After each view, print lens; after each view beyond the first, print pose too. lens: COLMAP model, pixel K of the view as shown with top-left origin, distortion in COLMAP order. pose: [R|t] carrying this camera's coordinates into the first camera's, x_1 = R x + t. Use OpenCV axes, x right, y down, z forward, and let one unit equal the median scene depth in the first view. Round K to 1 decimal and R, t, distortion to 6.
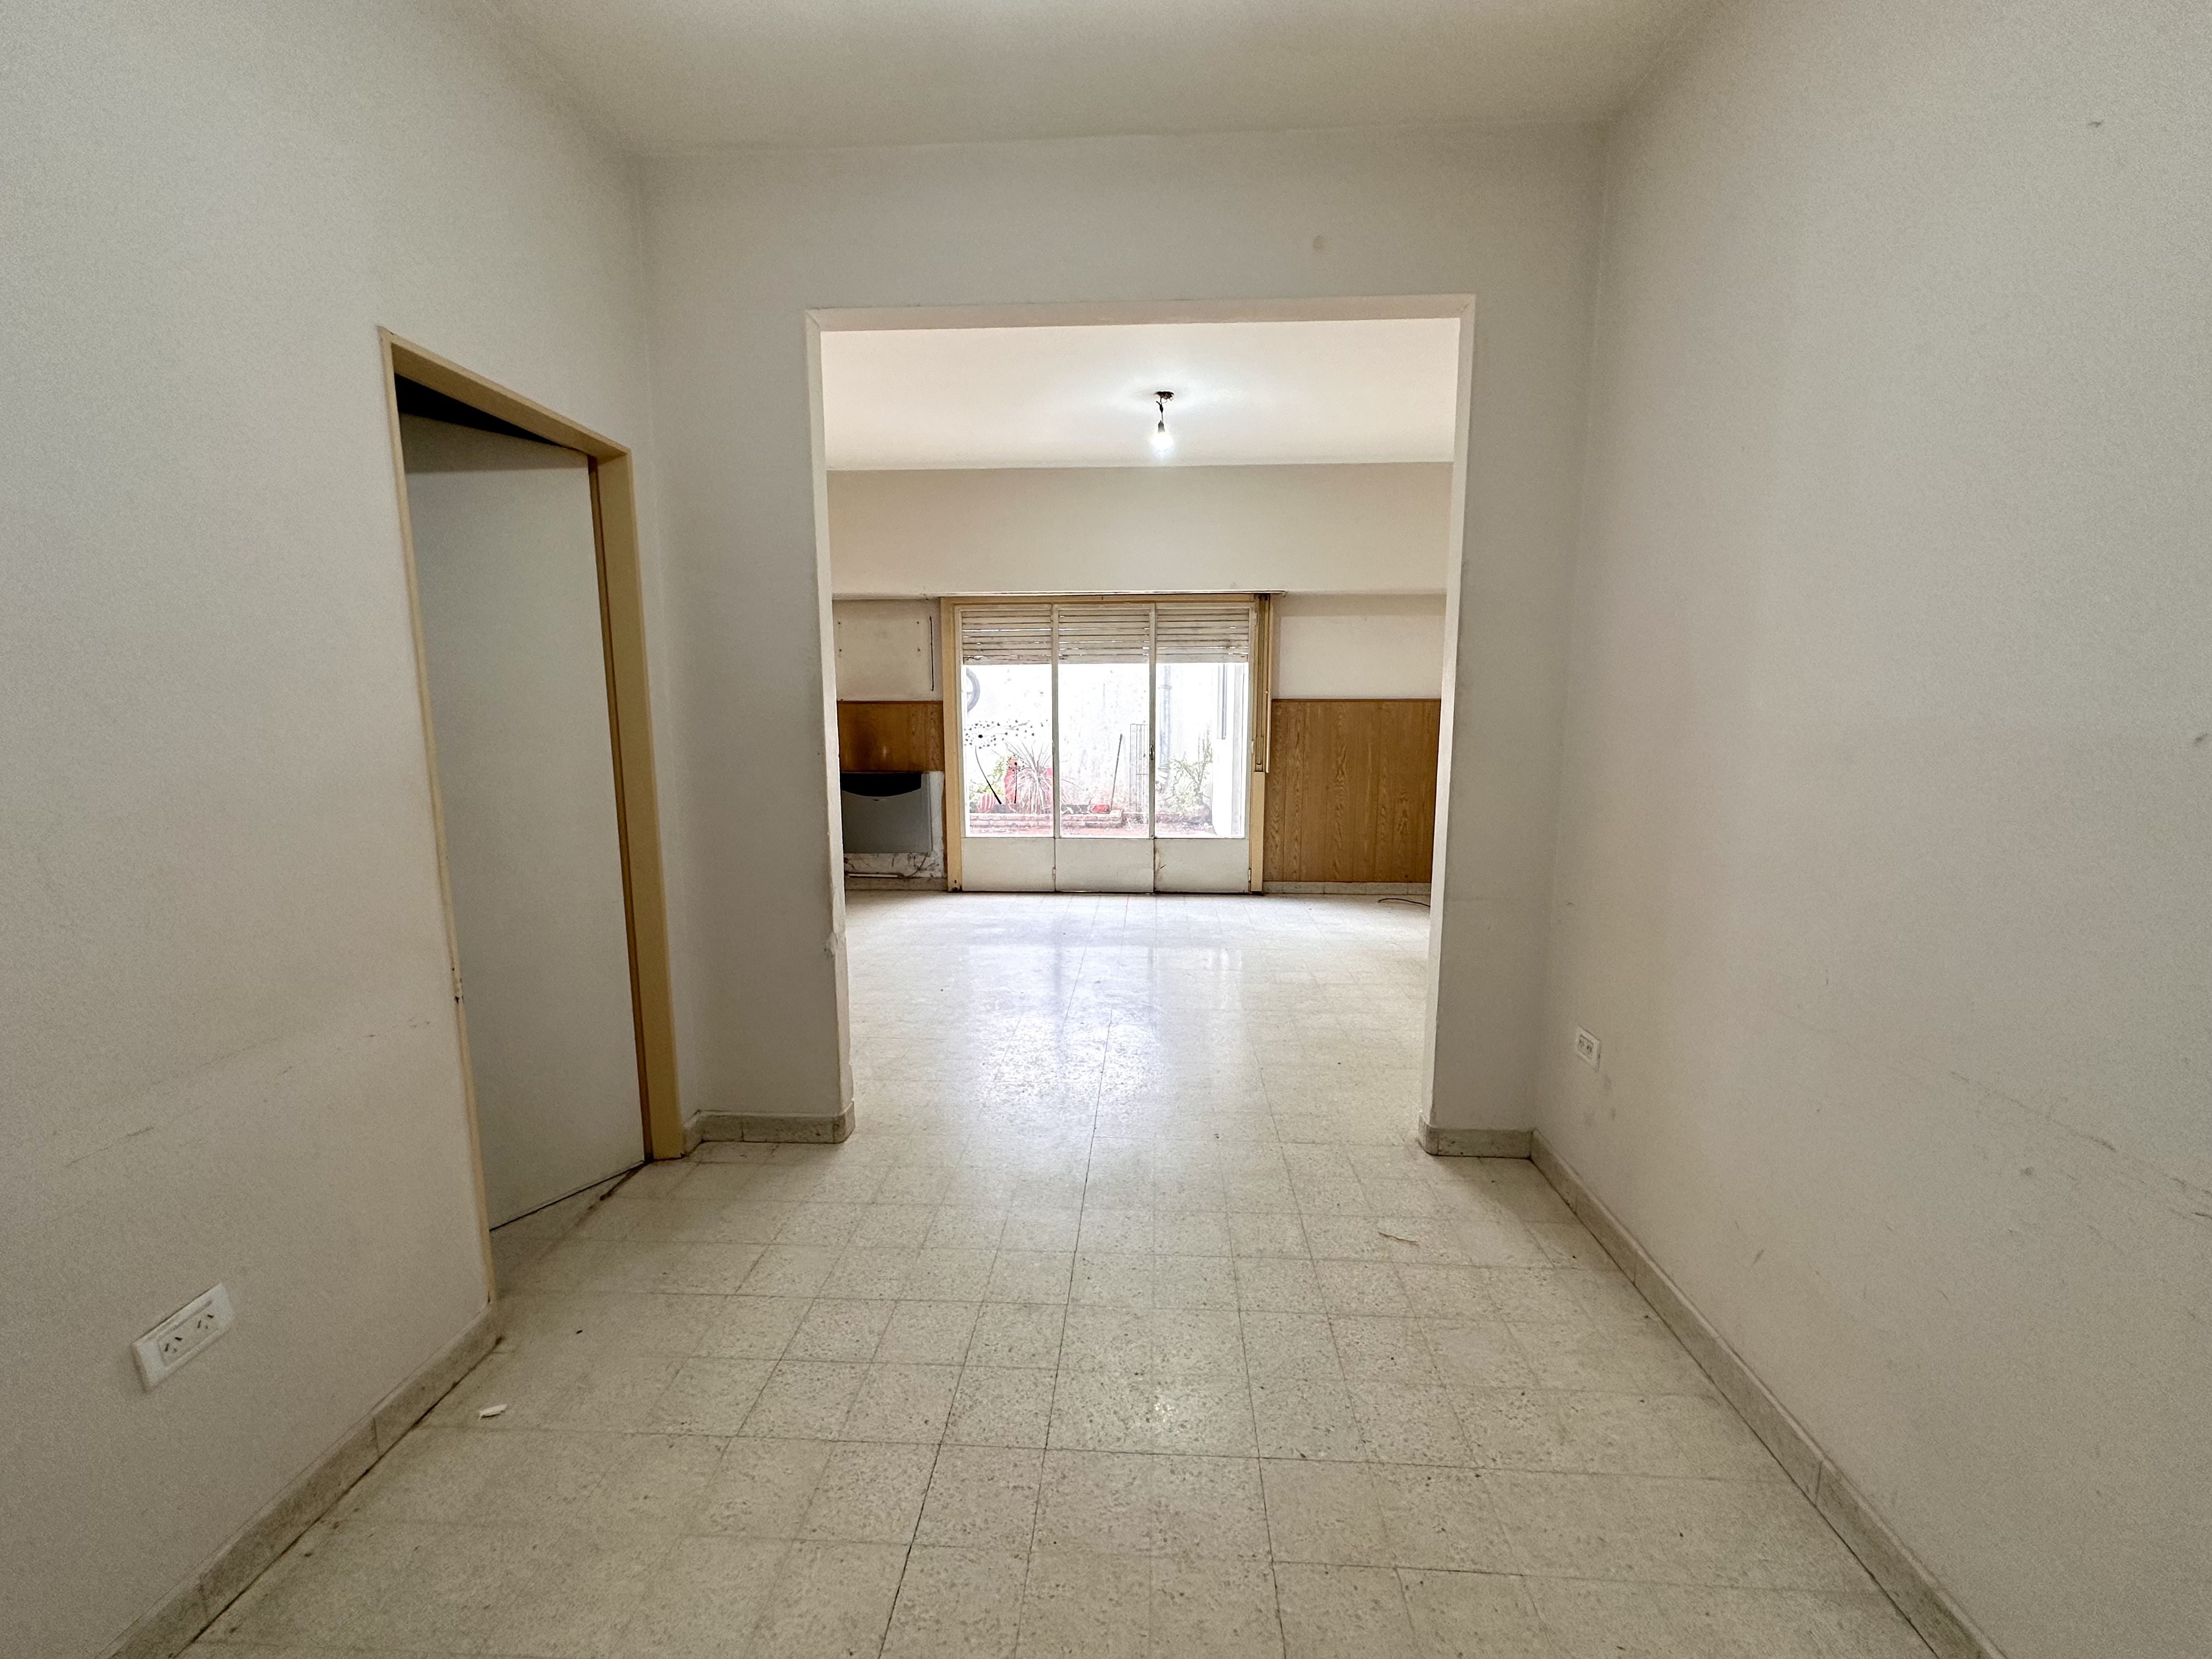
lens RADIAL K [[876.9, 0, 1115.6], [0, 876.9, 830.3], [0, 0, 1]] dist [-0.003163, 0.000566]
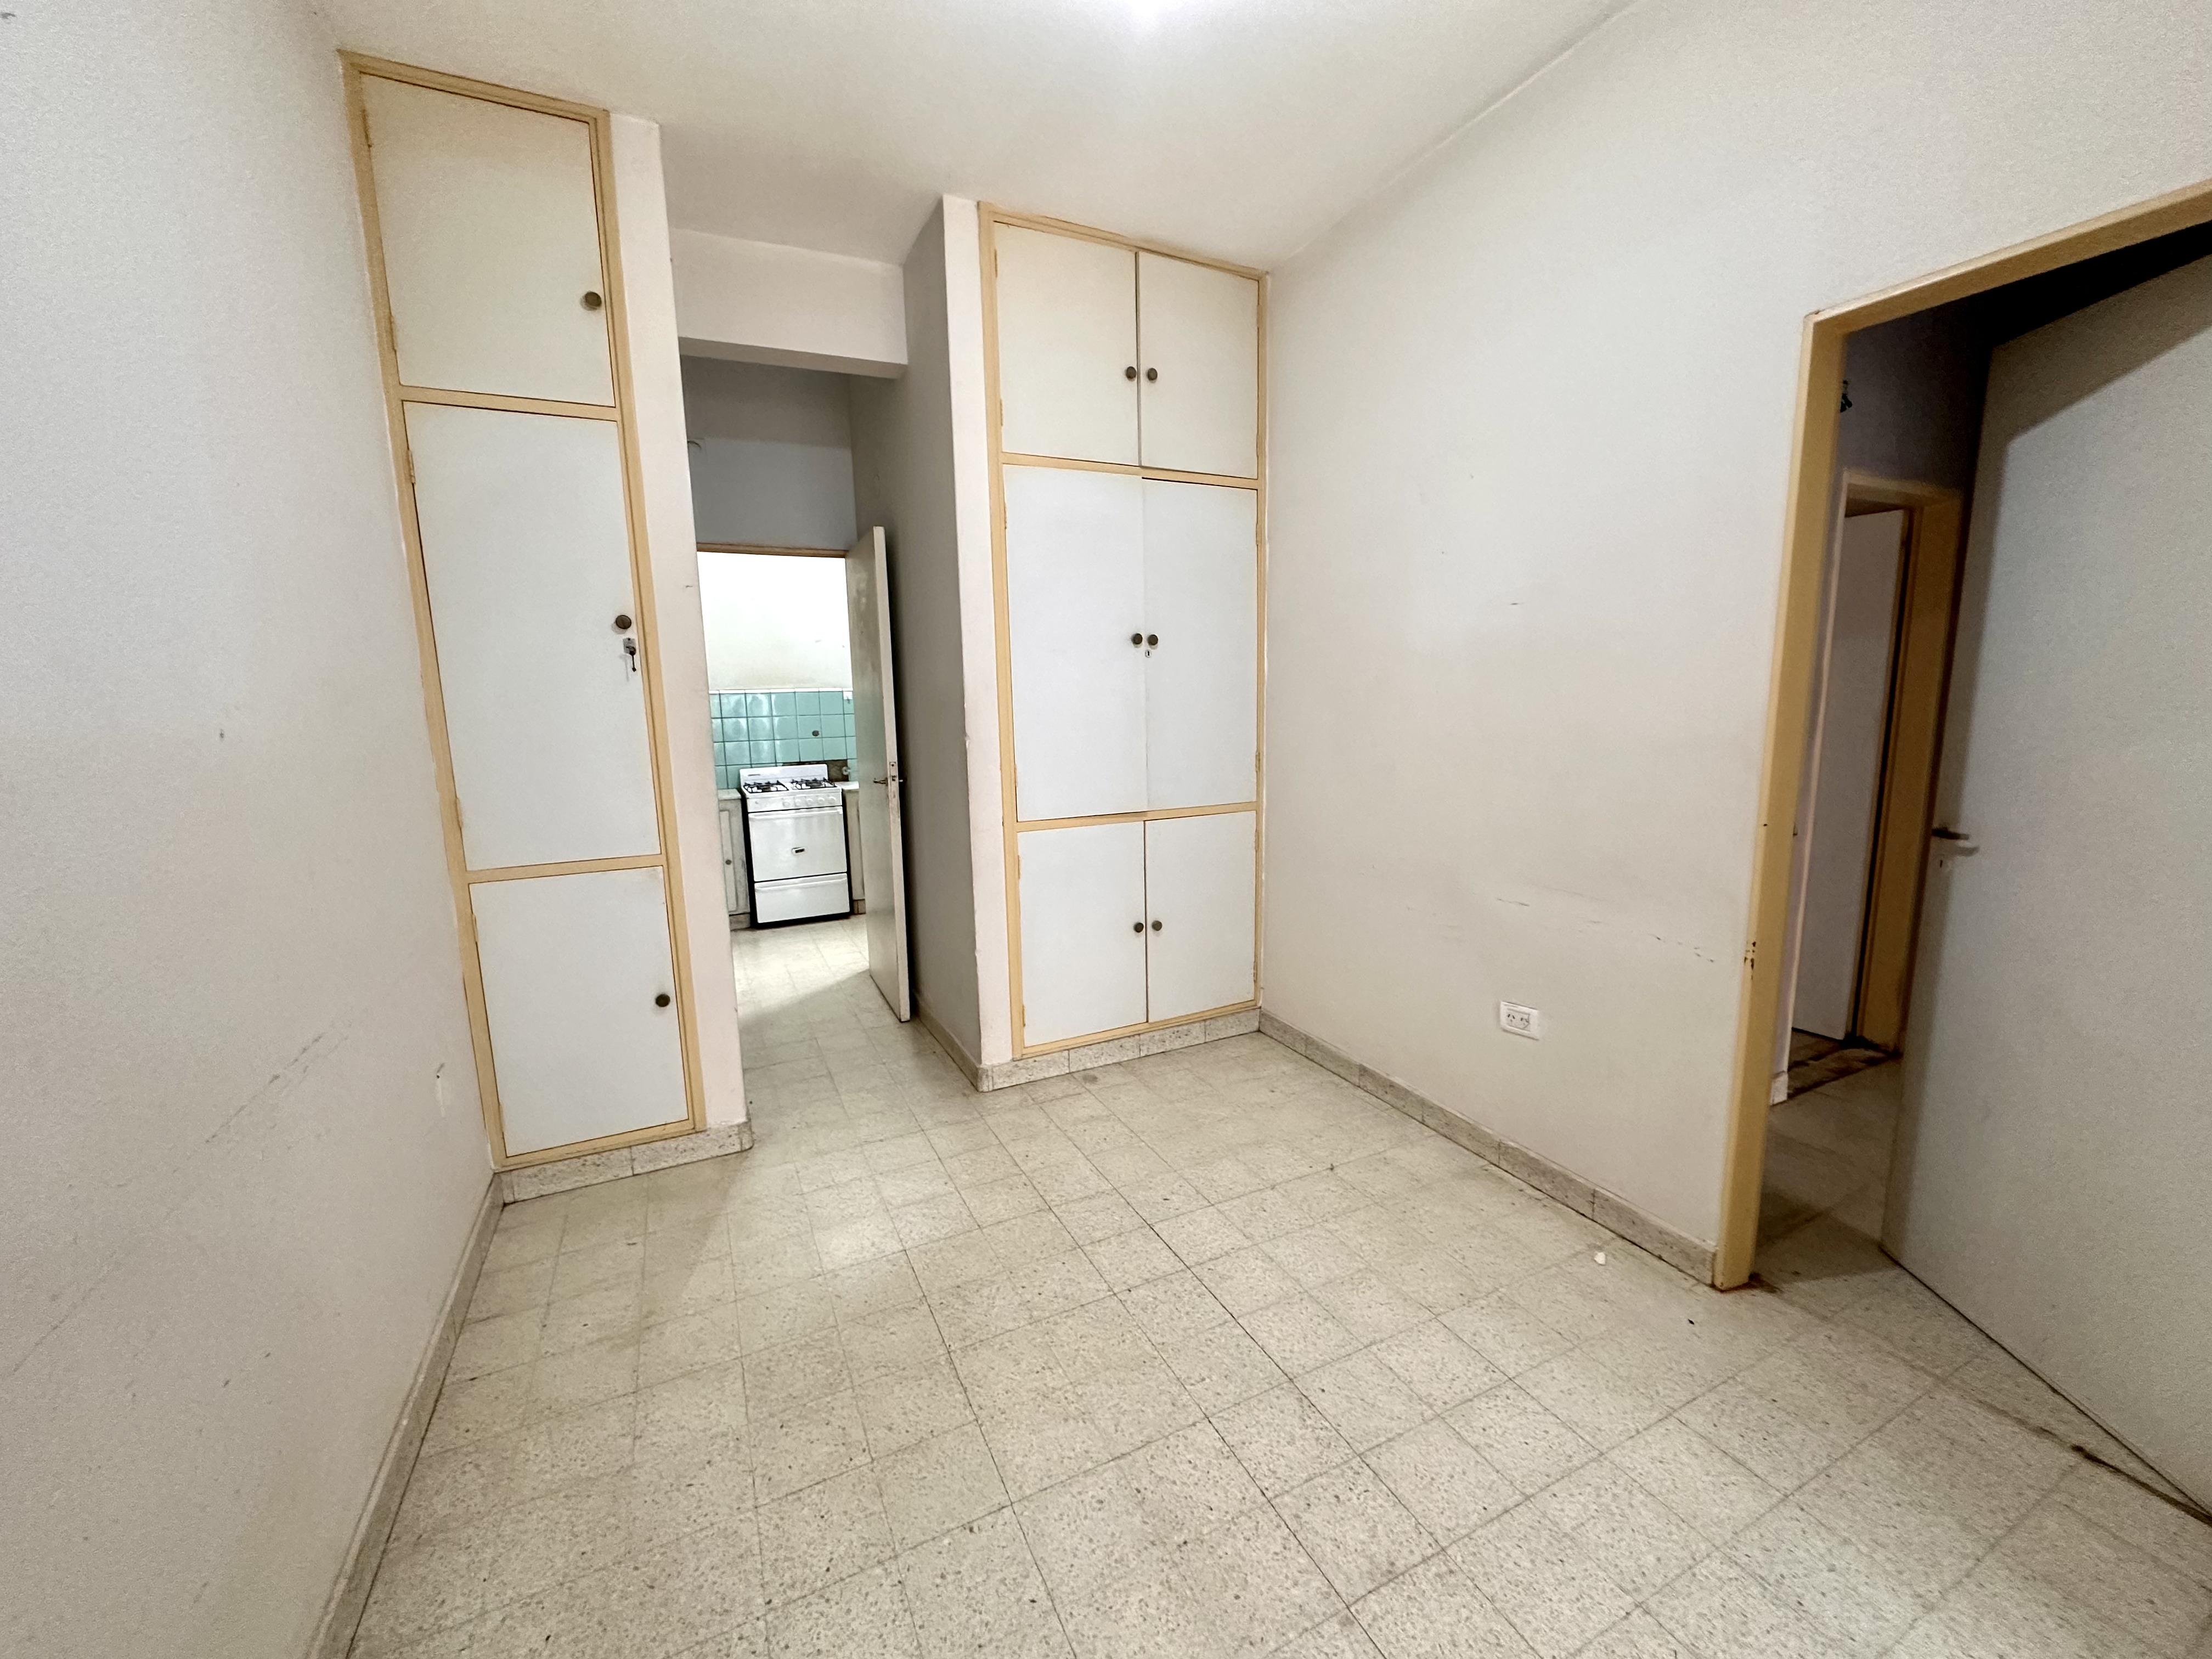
lens RADIAL K [[876.9, 0, 1103.3], [0, 876.9, 827.9], [0, 0, 1]] dist [-0.003163, 0.000566]
pose [[-0.878397, 0.091410, -0.469109, 0.428030], [-0.049274, 0.958988, 0.279132, -0.226368], [0.475385, 0.268303, -0.837867, 1.558244]]
